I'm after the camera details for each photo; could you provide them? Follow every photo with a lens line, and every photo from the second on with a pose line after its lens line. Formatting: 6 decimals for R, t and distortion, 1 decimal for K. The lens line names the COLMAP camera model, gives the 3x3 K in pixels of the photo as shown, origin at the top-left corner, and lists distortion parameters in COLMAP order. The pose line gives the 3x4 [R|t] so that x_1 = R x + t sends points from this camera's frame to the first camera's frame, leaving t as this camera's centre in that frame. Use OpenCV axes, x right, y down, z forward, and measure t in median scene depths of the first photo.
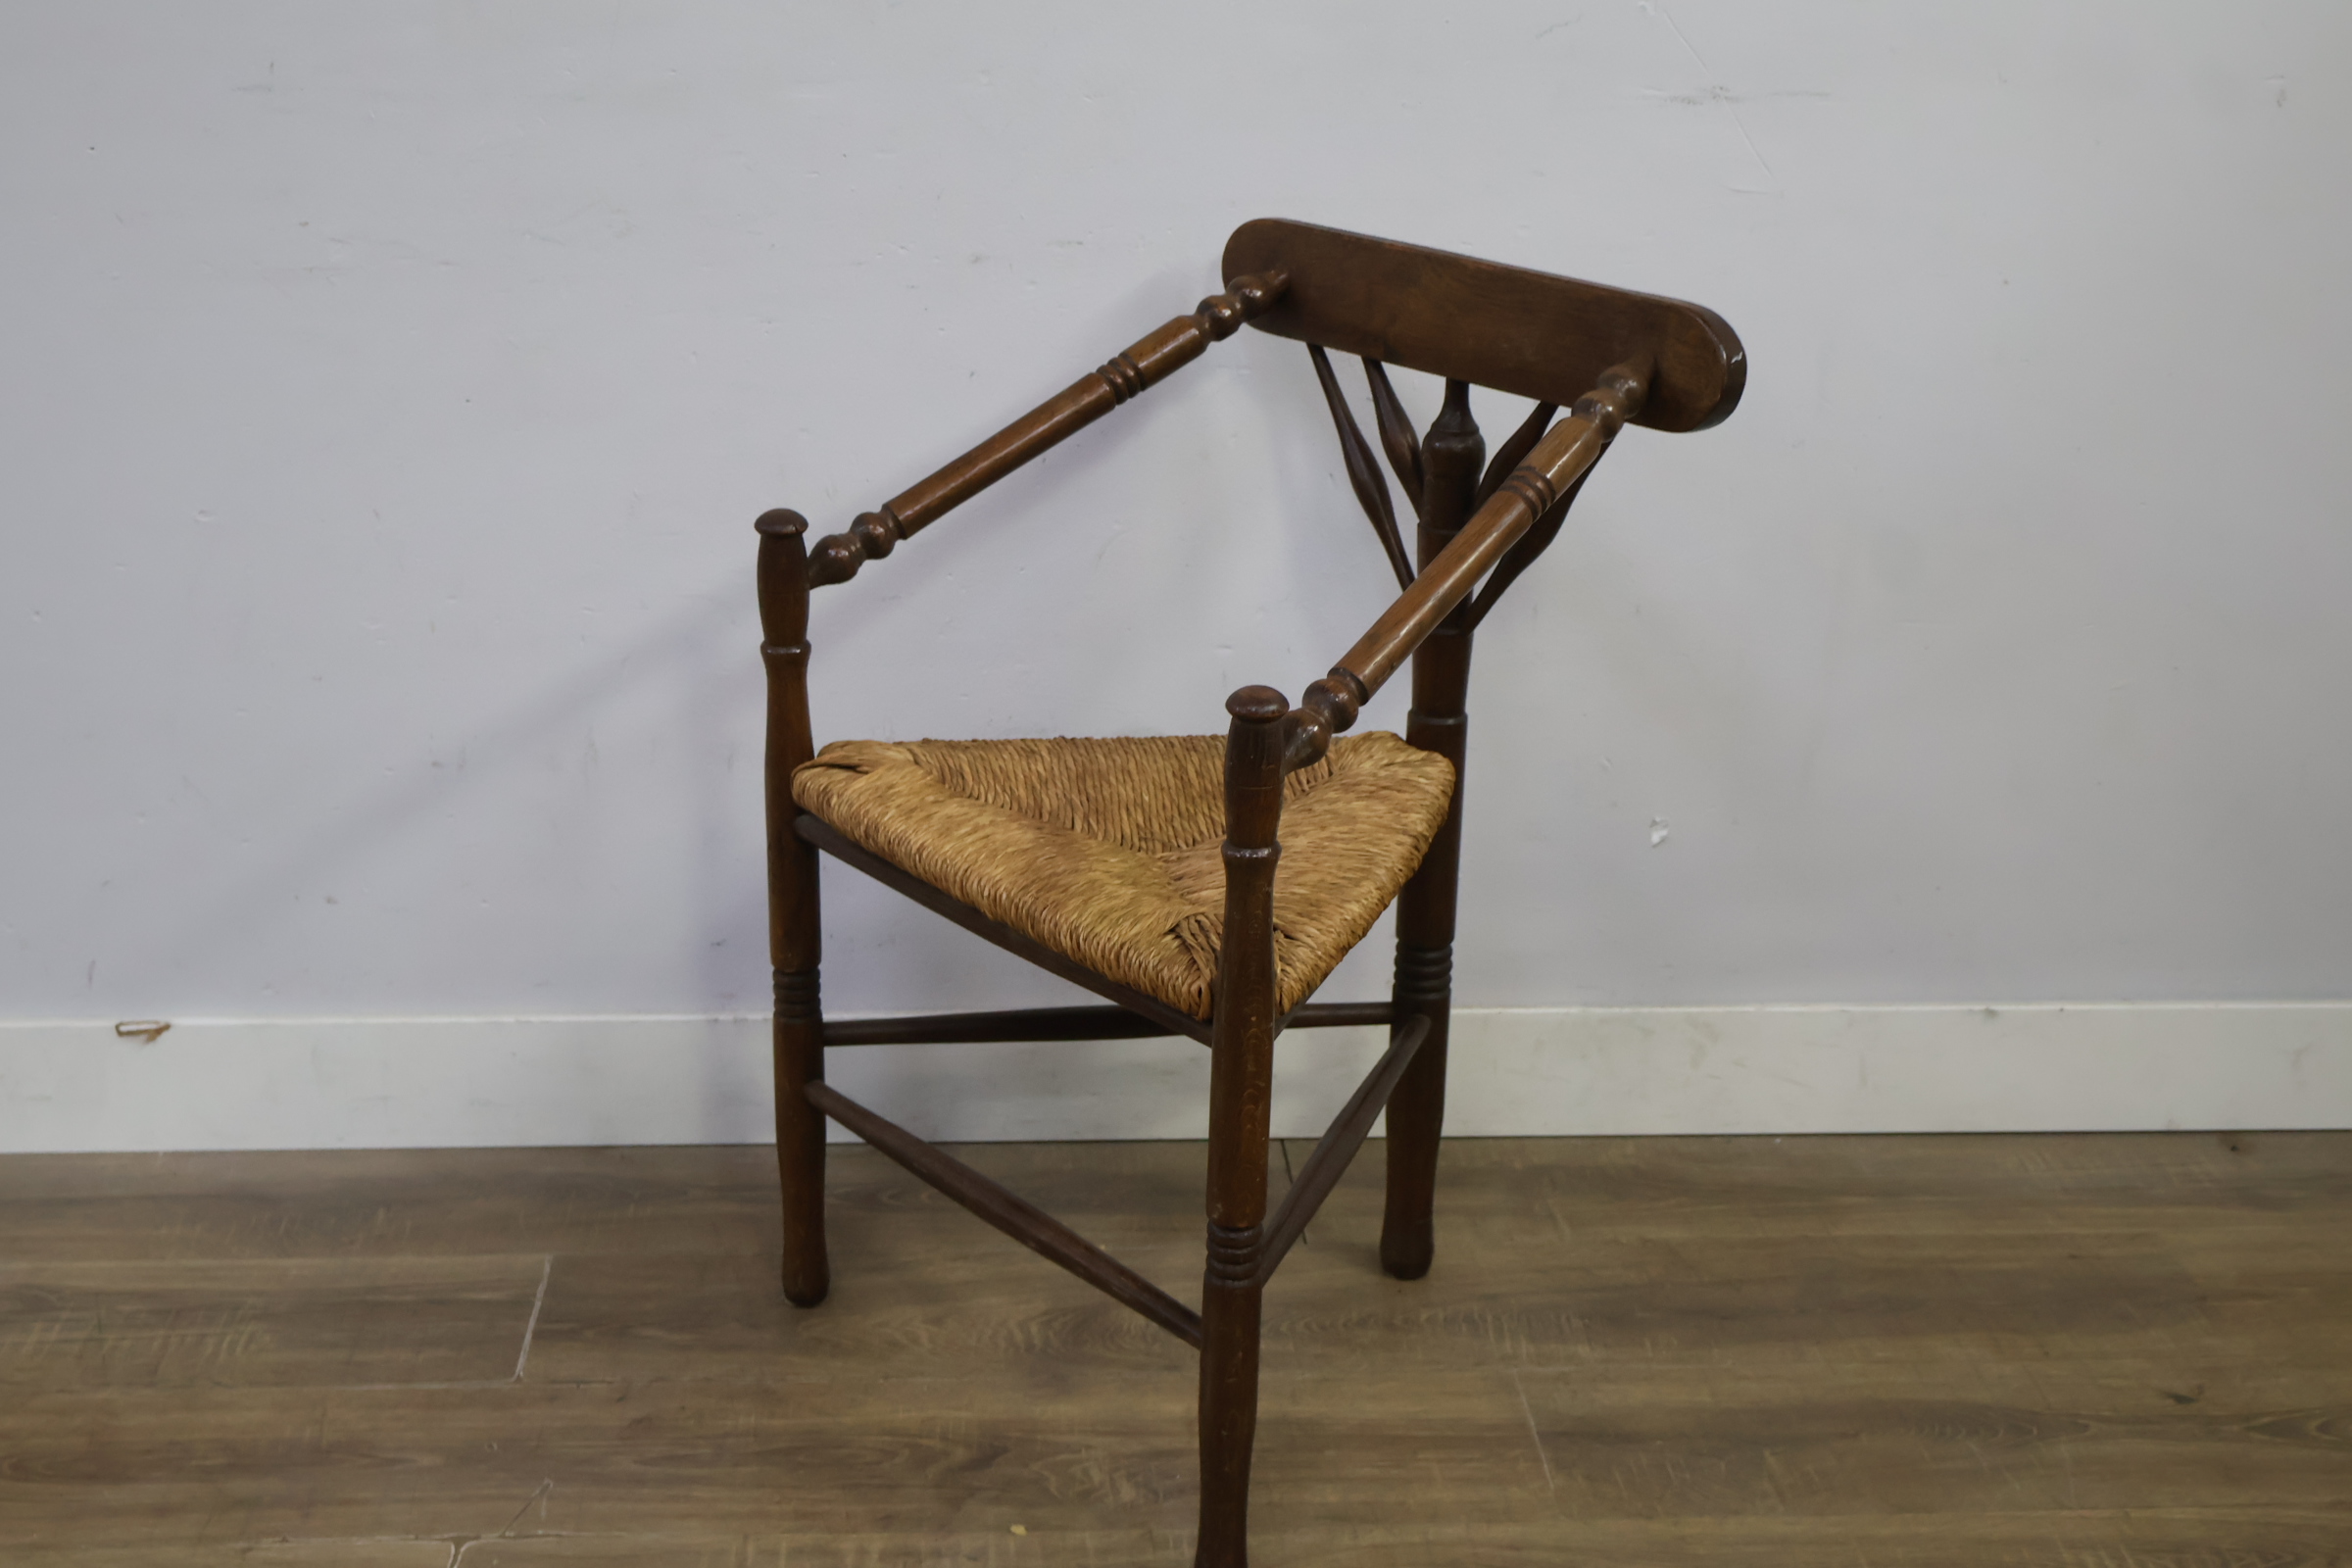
lens RADIAL K [[3091.2, 0, 1165.9], [0, 3091.2, 789.3], [0, 0, 1]] dist [0.006463, 0.000000]
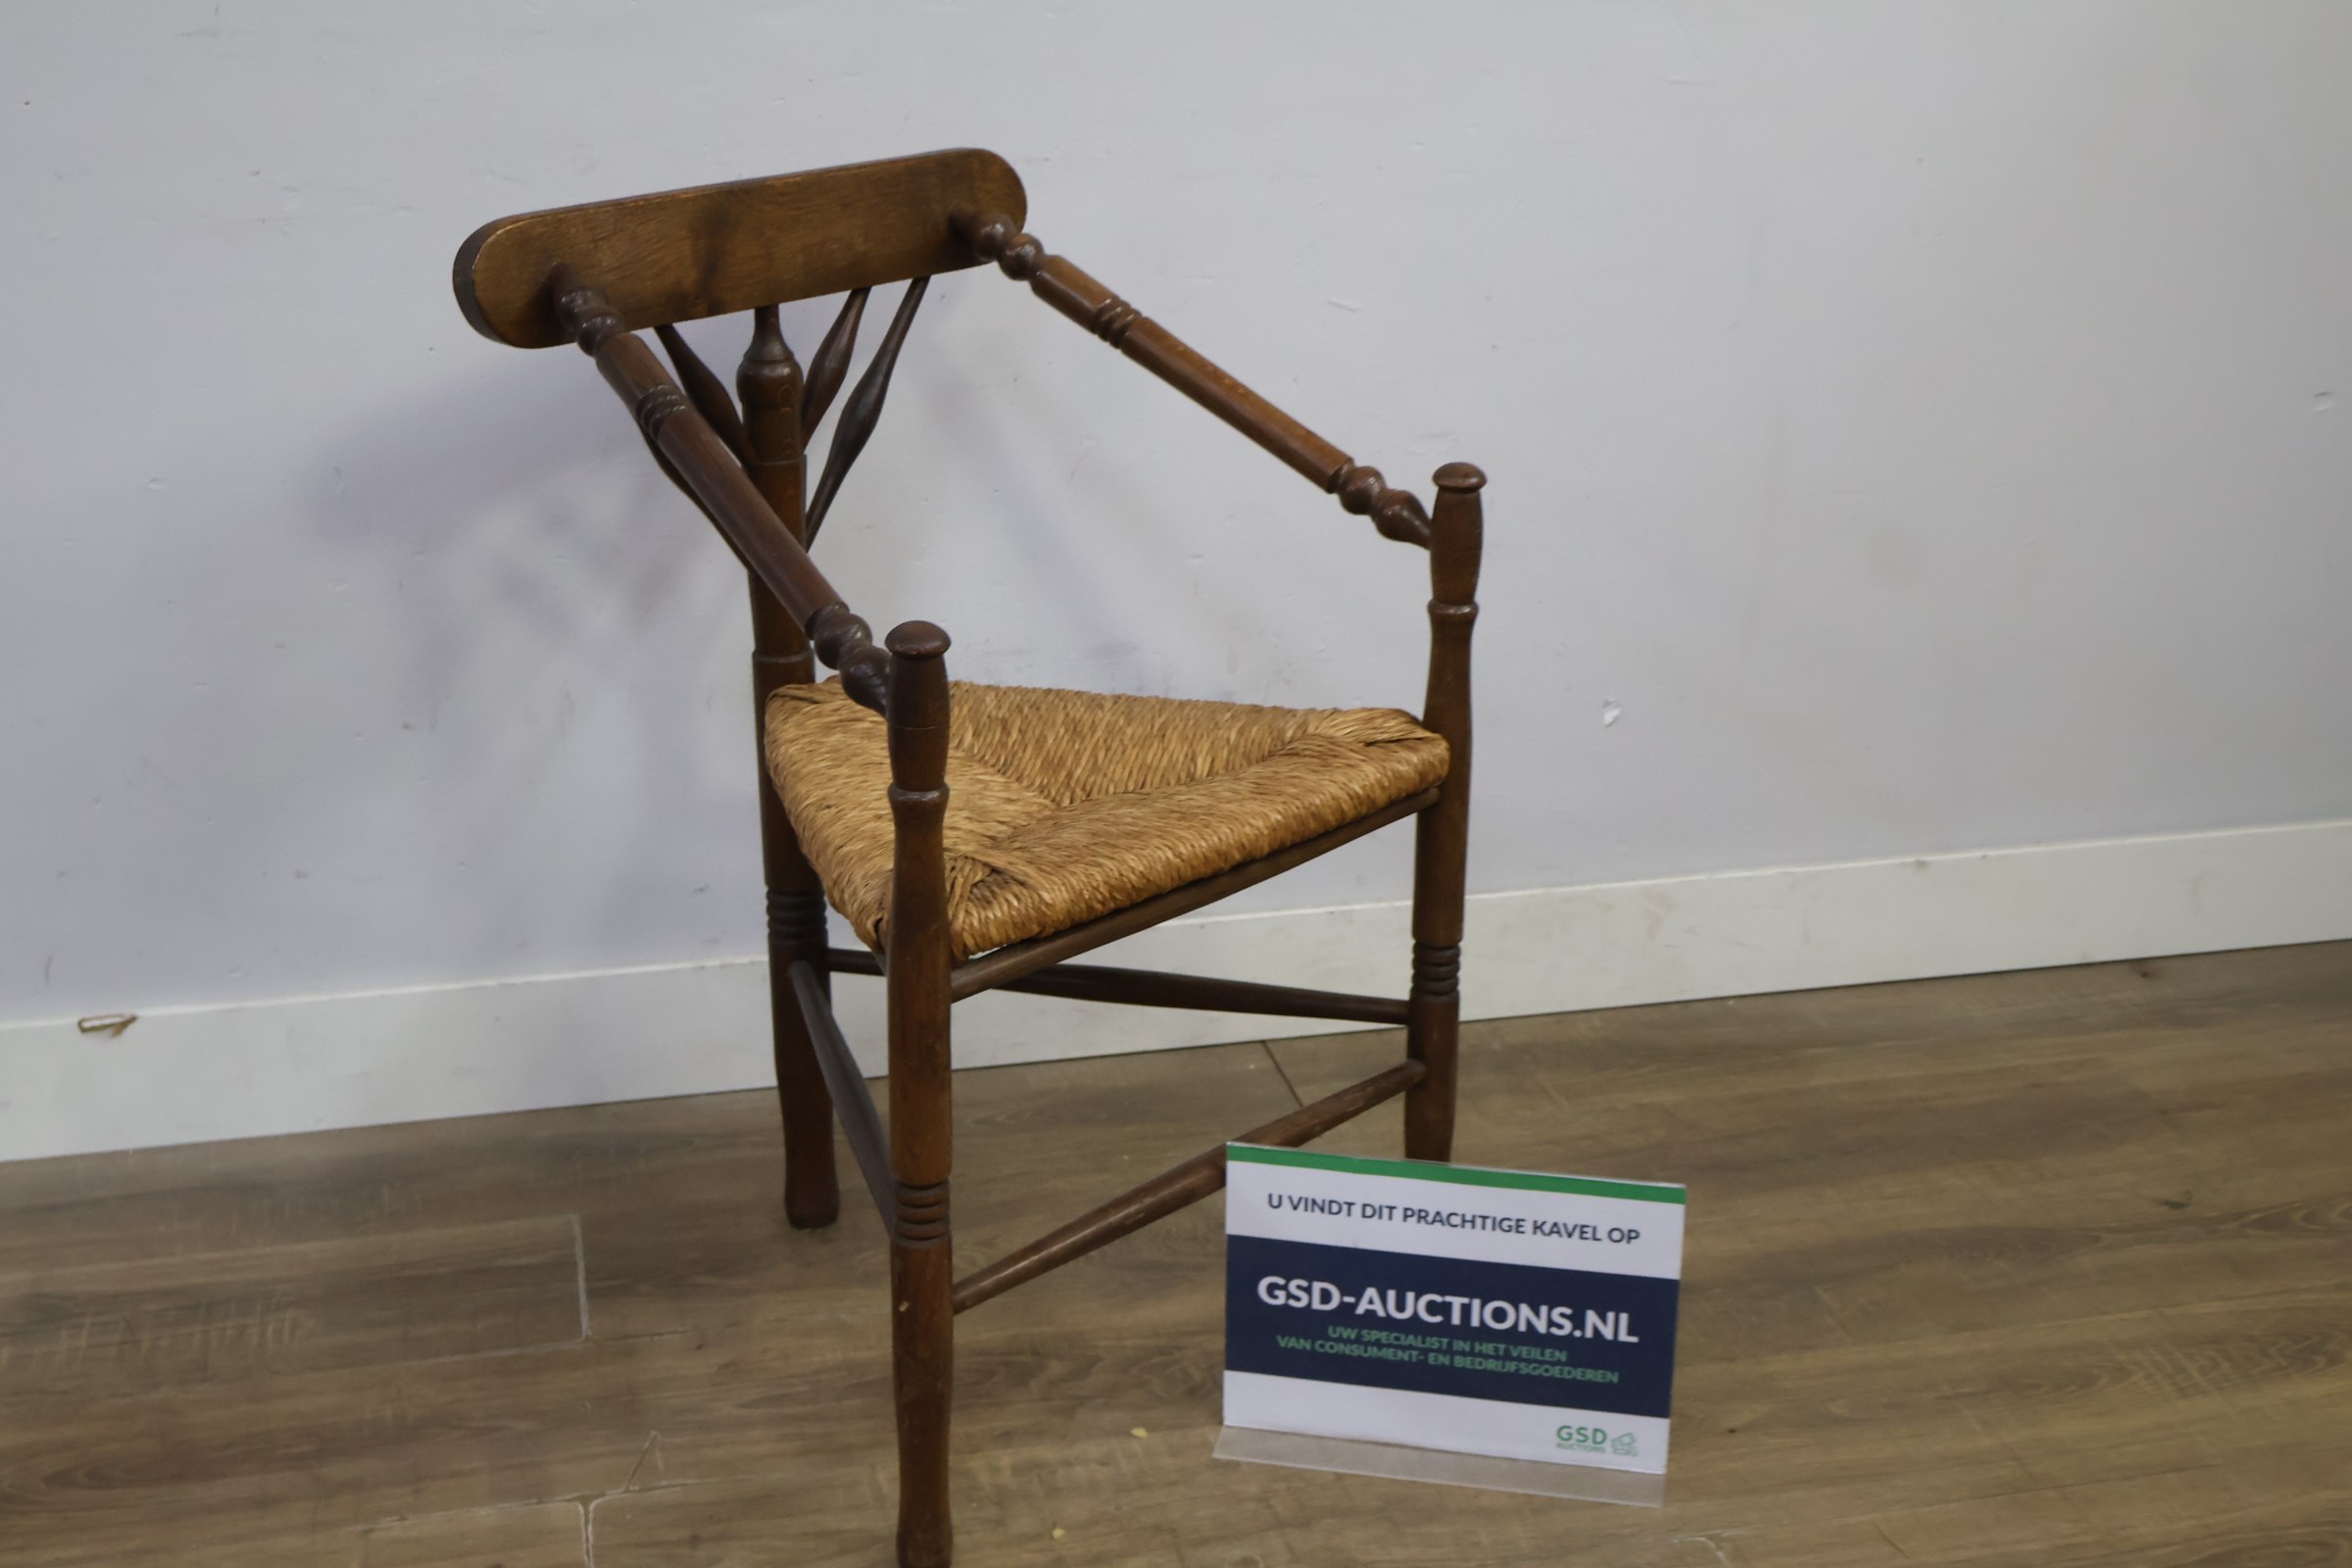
lens RADIAL K [[3091.2, 0, 1175.8], [0, 3091.2, 792.3], [0, 0, 1]] dist [0.006463, 0.000000]
pose [[0.987230, -0.072092, 0.142054, -0.146848], [0.069655, 0.997327, 0.022065, 0.008537], [-0.143265, -0.011889, 0.989613, 0.001405]]
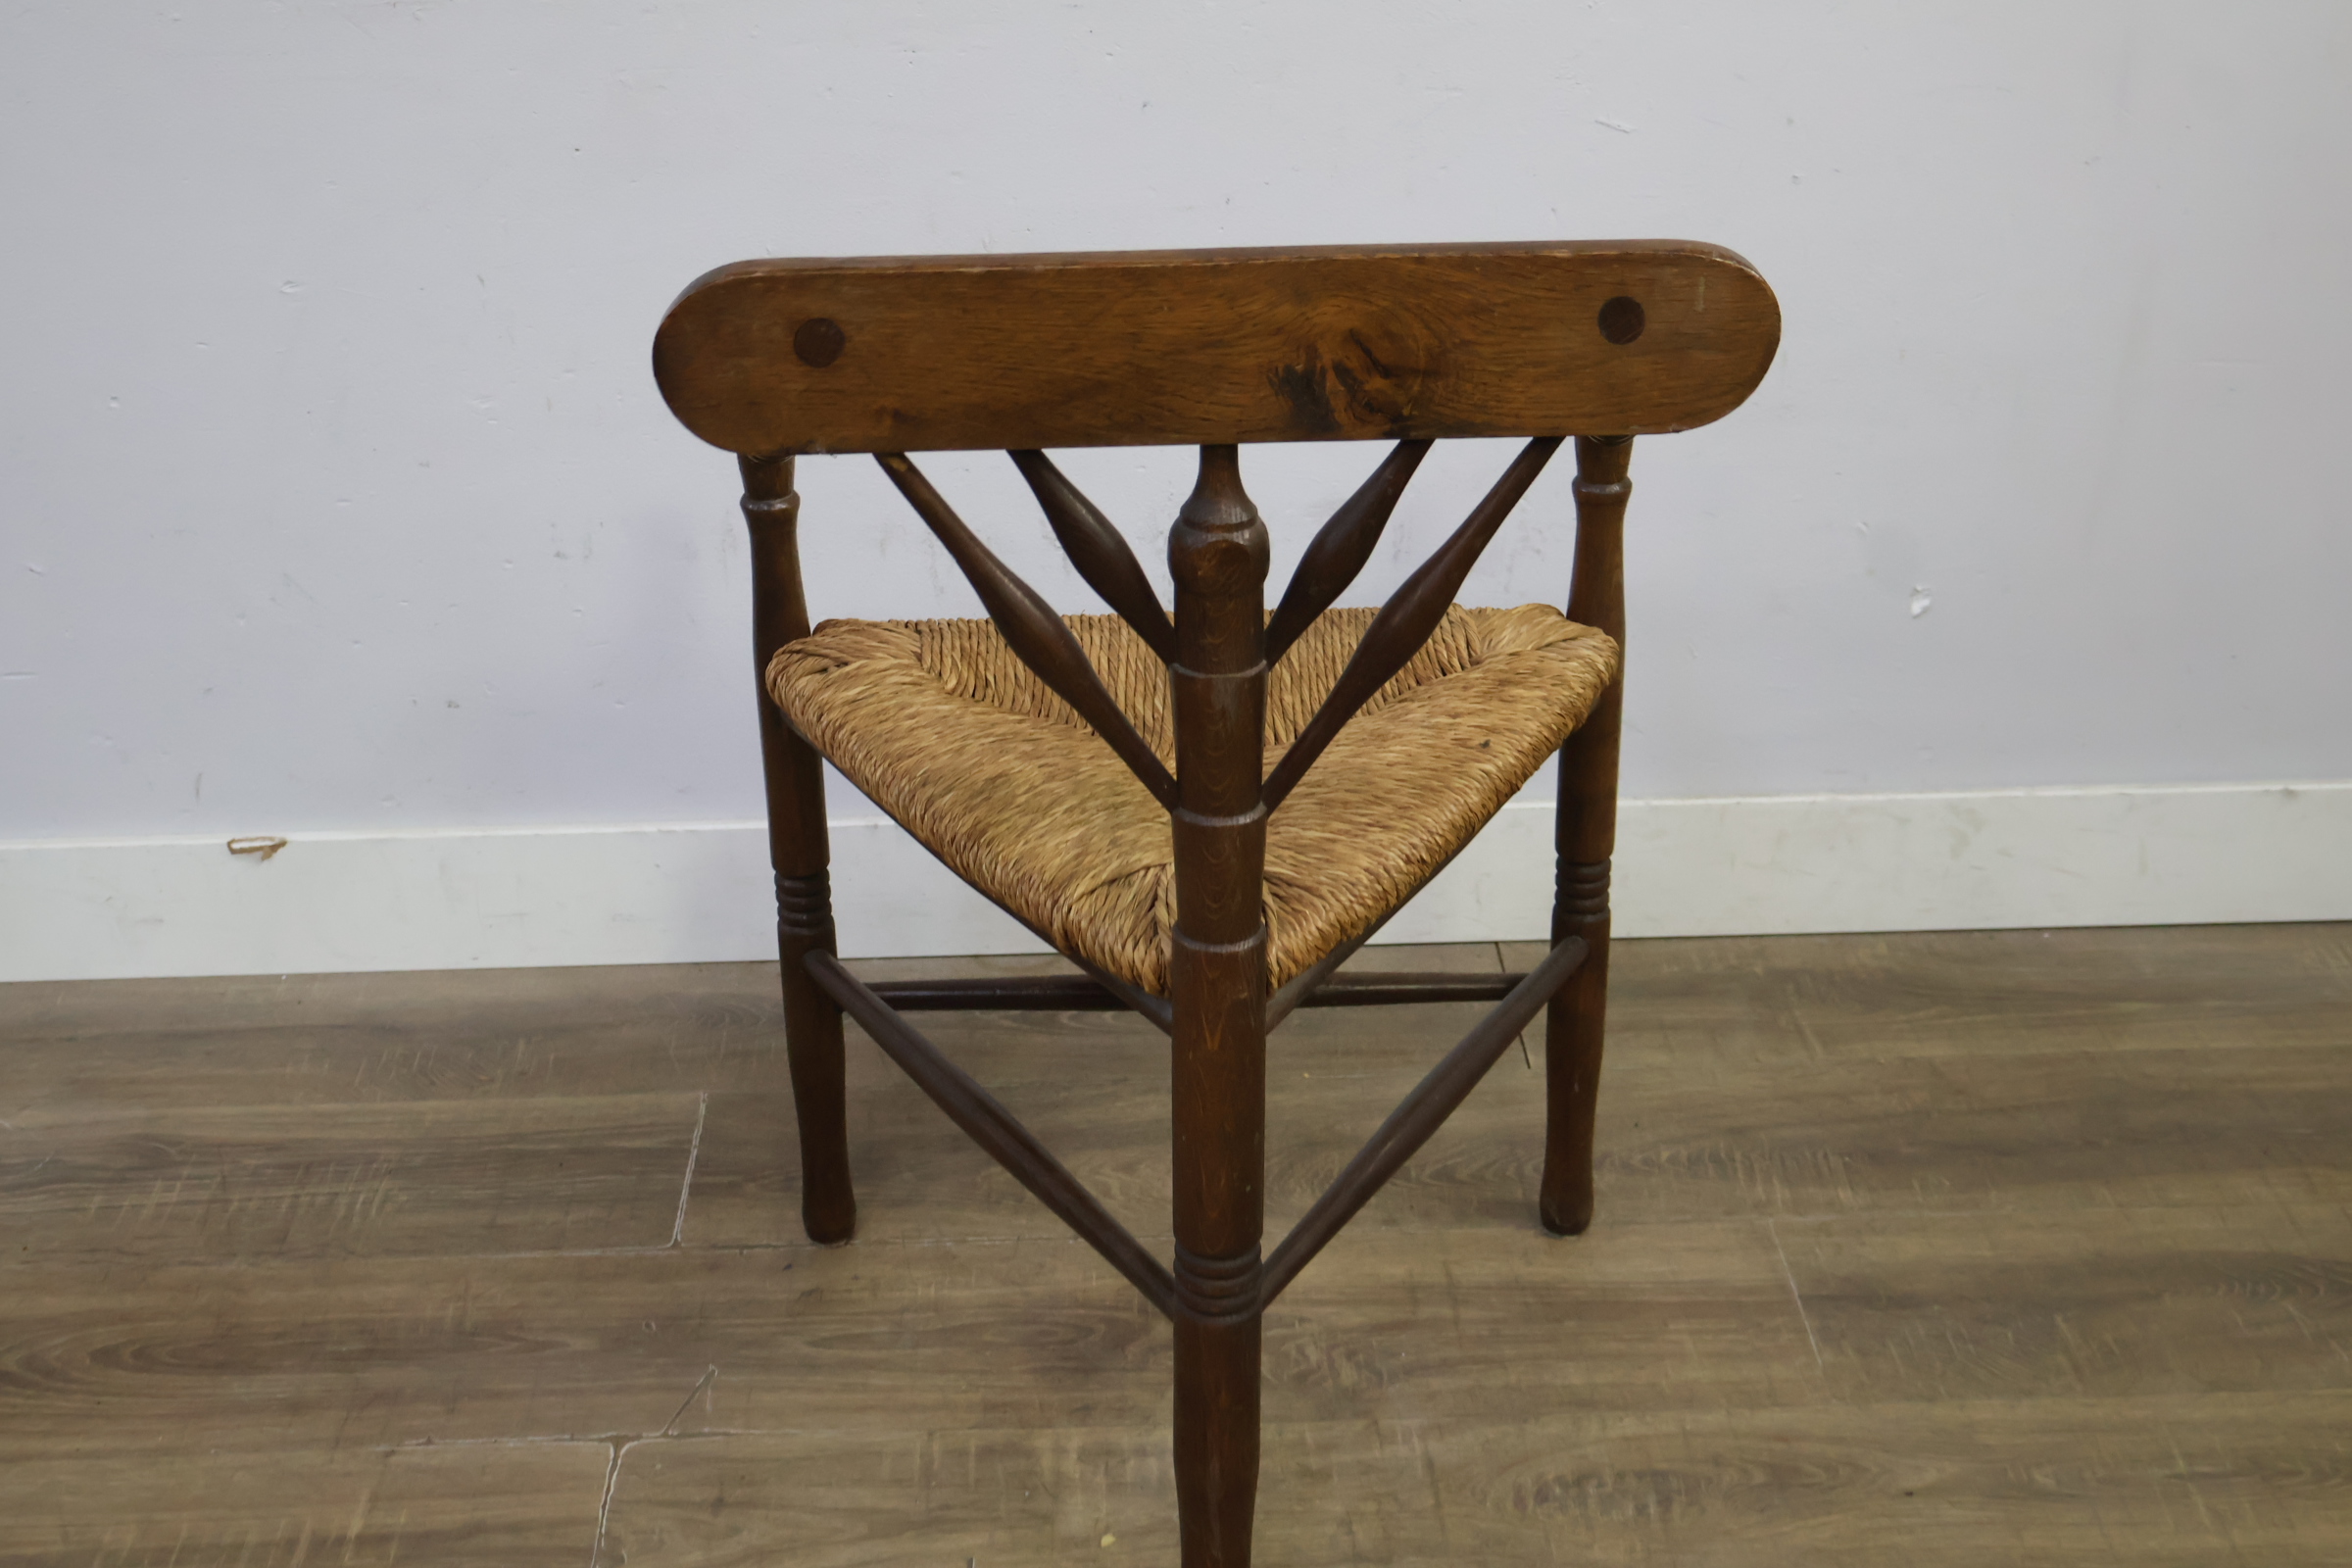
lens RADIAL K [[3091.2, 0, 1171.2], [0, 3091.2, 795.9], [0, 0, 1]] dist [0.006463, 0.000000]
pose [[0.998929, -0.014627, -0.043903, -0.020130], [0.019744, 0.992761, 0.118476, -0.044897], [0.041852, -0.119216, 0.991986, 0.110138]]
